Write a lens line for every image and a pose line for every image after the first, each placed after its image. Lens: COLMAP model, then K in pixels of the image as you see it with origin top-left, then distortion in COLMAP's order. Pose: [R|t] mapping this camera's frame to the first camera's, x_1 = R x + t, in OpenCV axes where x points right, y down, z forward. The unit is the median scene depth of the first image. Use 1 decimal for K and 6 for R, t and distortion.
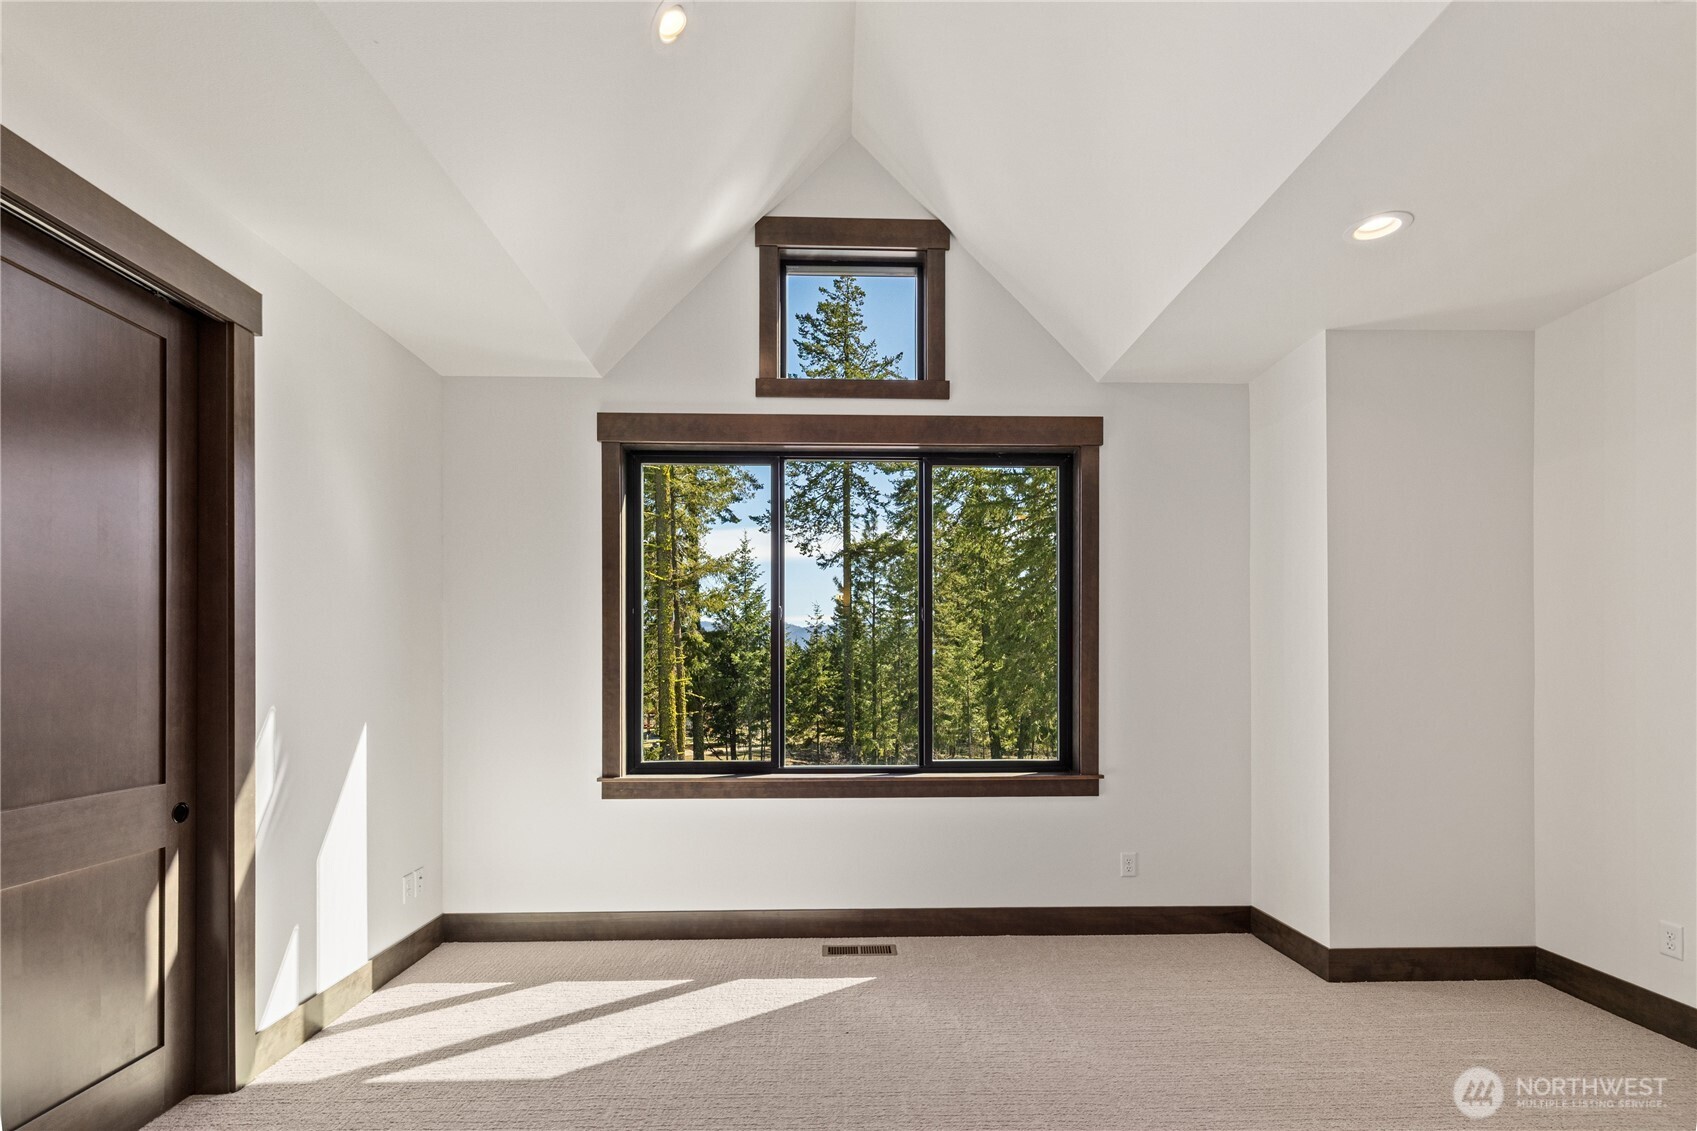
lens RADIAL K [[784.0, 0, 881.3], [0, 784.0, 670.7], [0, 0, 1]] dist [0.006670, -0.000468]
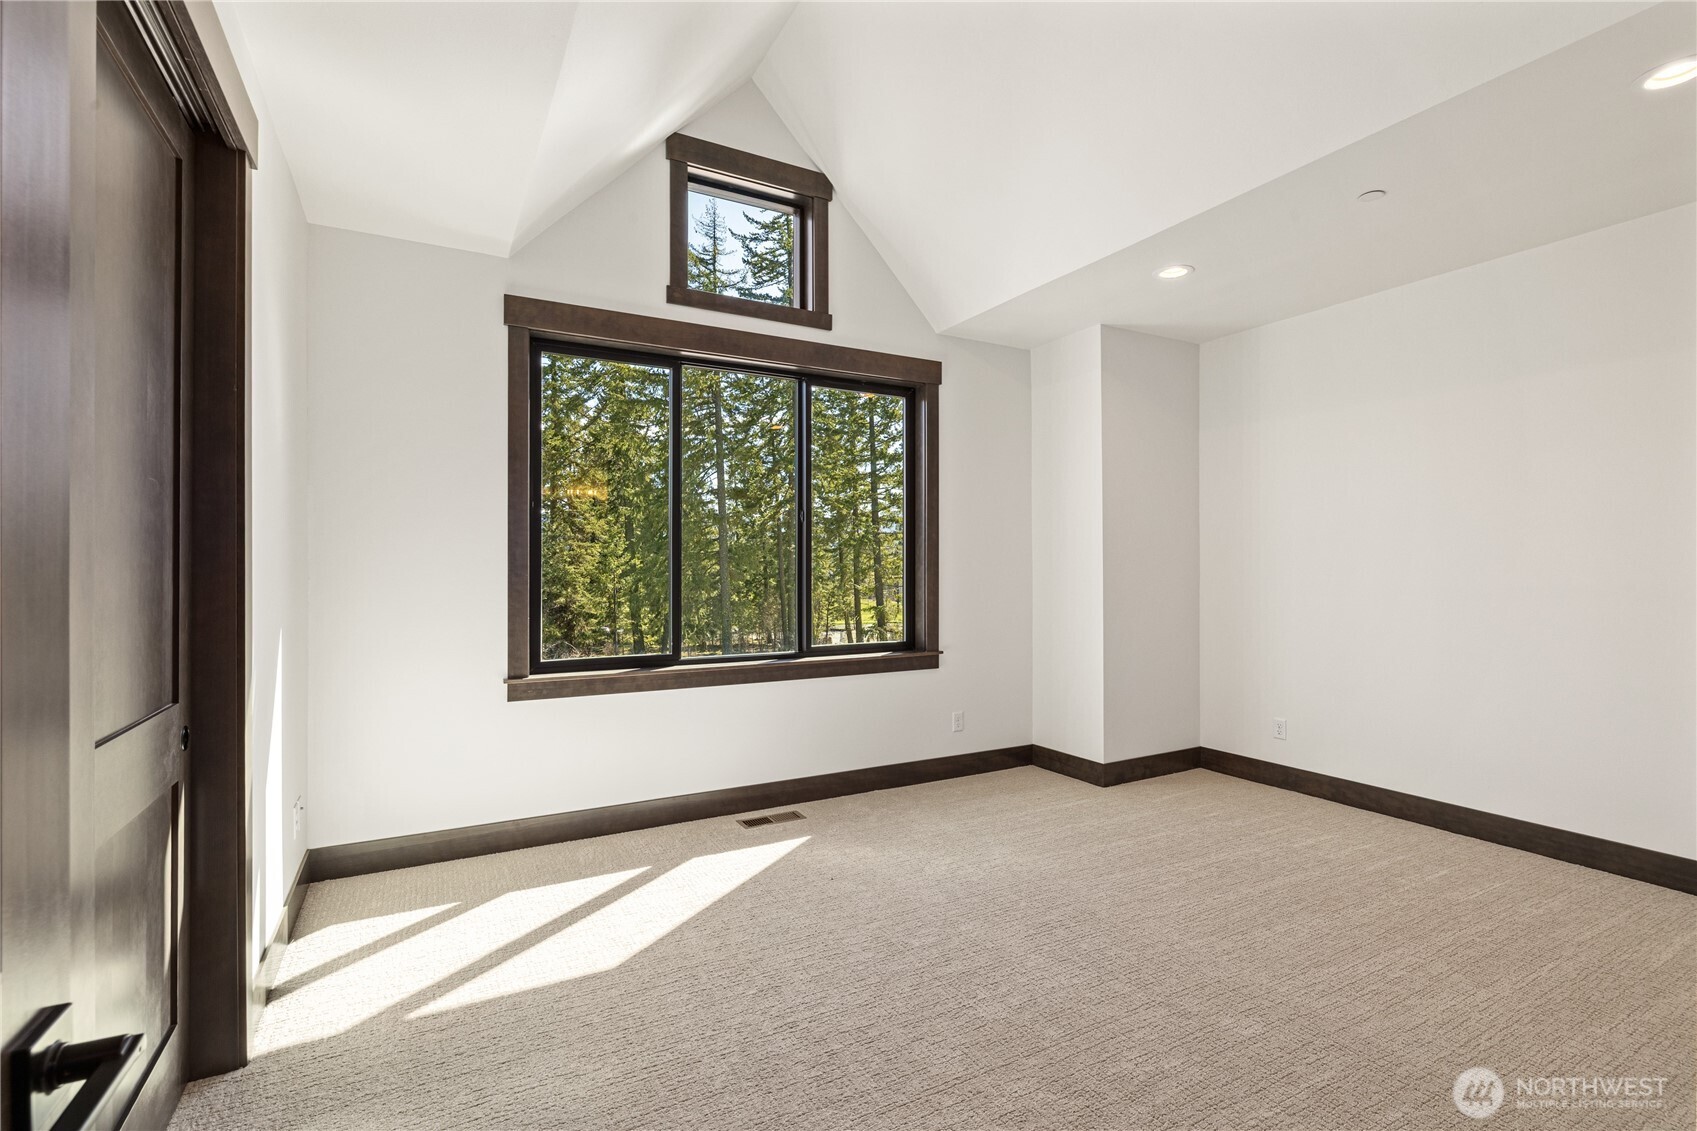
lens RADIAL K [[774.2, 0, 844.8], [0, 774.2, 567.7], [0, 0, 1]] dist [-0.004880, 0.001237]
pose [[0.888595, -0.000134, 0.458692, -0.418316], [0.000577, 0.999999, -0.000825, 0.002343], [-0.458691, 0.000998, 0.888595, -0.016489]]
